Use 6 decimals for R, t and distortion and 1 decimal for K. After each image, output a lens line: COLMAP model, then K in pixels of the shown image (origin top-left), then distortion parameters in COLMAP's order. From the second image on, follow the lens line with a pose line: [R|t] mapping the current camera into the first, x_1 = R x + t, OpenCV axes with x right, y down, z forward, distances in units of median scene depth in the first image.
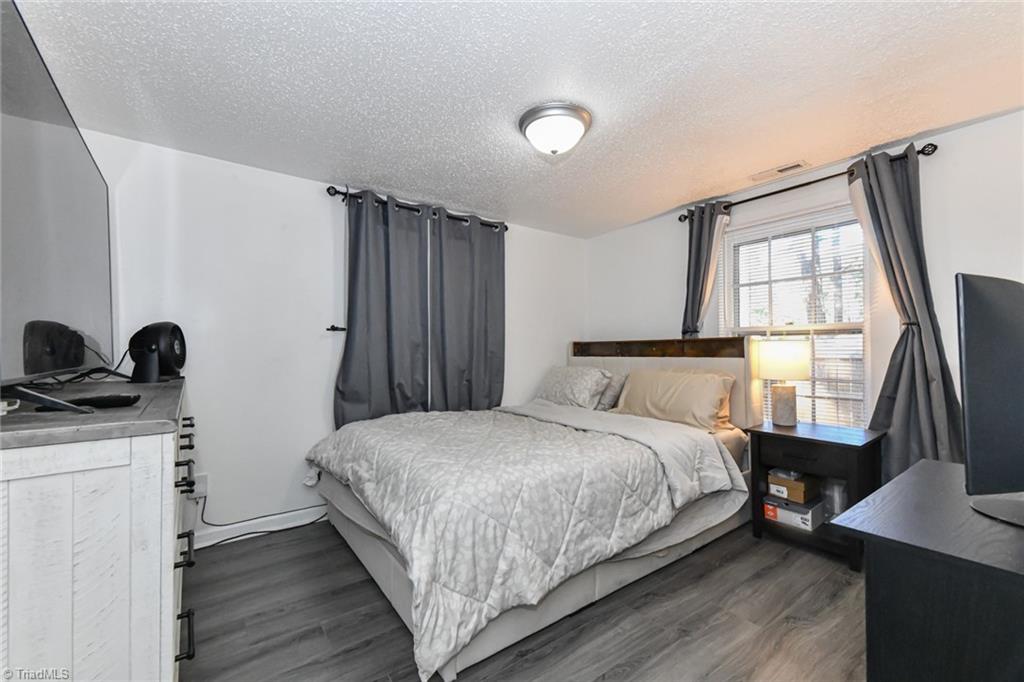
lens RADIAL K [[419.2, 0, 511.1], [0, 419.2, 347.0], [0, 0, 1]] dist [0.013574, 0.000009]
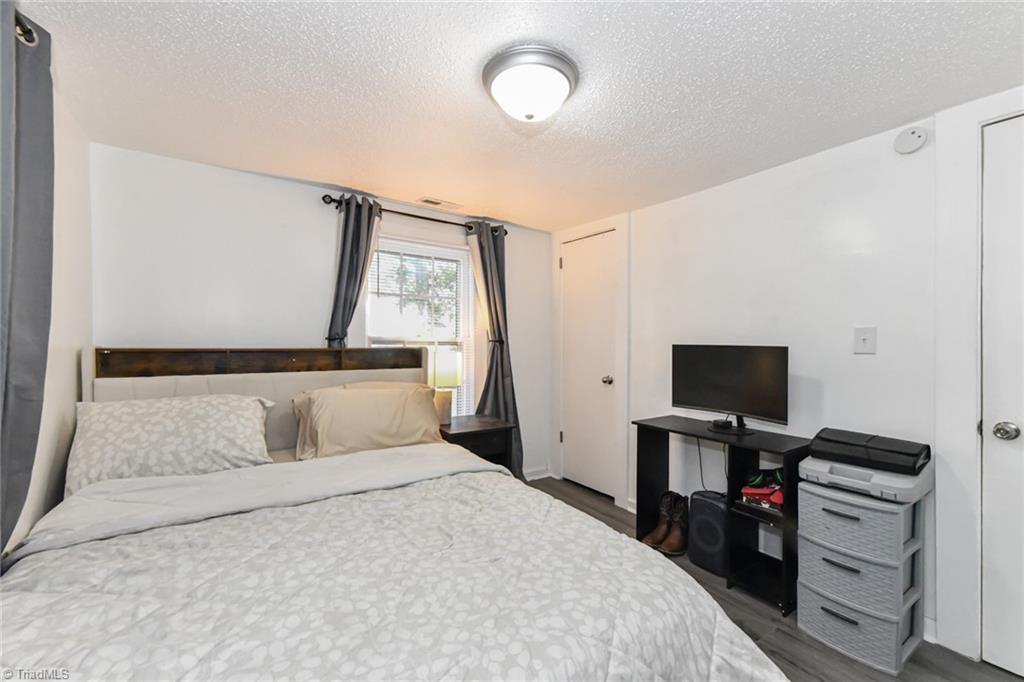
lens RADIAL K [[419.2, 0, 511.1], [0, 419.2, 347.0], [0, 0, 1]] dist [0.013574, 0.000009]
pose [[0.027522, 0.004832, 0.999610, -0.419150], [-0.008553, 0.999953, -0.004598, -0.020595], [-0.999585, -0.008423, 0.027562, 0.656084]]
